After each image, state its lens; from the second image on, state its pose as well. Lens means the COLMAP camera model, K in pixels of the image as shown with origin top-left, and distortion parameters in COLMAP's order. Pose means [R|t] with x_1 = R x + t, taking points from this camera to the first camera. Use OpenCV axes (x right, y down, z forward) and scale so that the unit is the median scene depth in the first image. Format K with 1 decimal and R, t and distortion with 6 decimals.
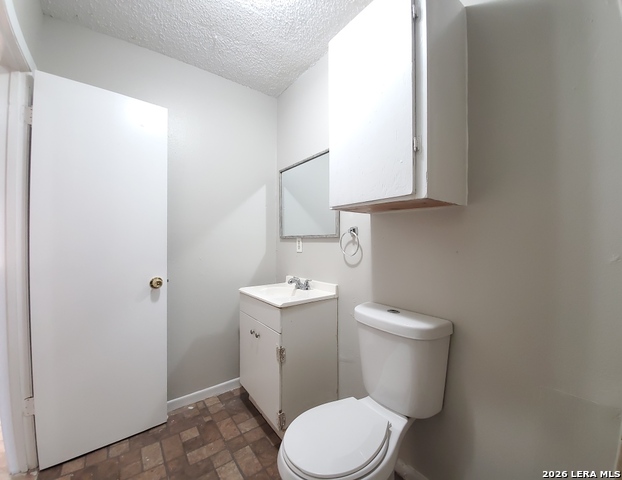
lens RADIAL K [[251.6, 0, 311.1], [0, 251.6, 242.6], [0, 0, 1]] dist [0.000088, 0.000002]
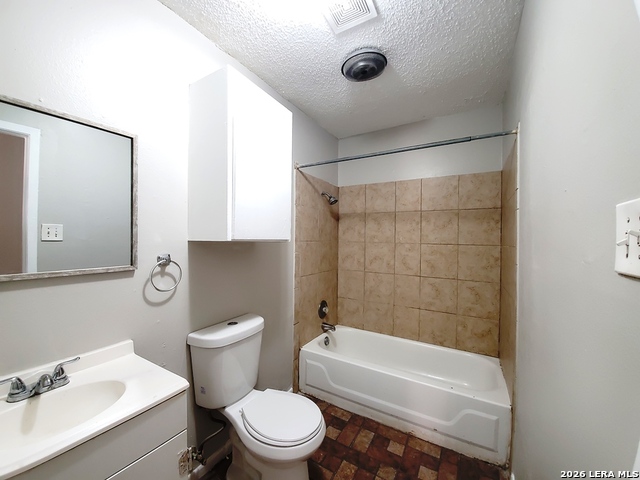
lens RADIAL K [[259.1, 0, 313.1], [0, 259.1, 240.0], [0, 0, 1]] dist [0.000913, -0.011331]
pose [[-0.348465, -0.013193, 0.937229, -0.842549], [-0.002951, 0.999911, 0.012978, -0.131812], [-0.937317, 0.001756, -0.348473, 0.895585]]
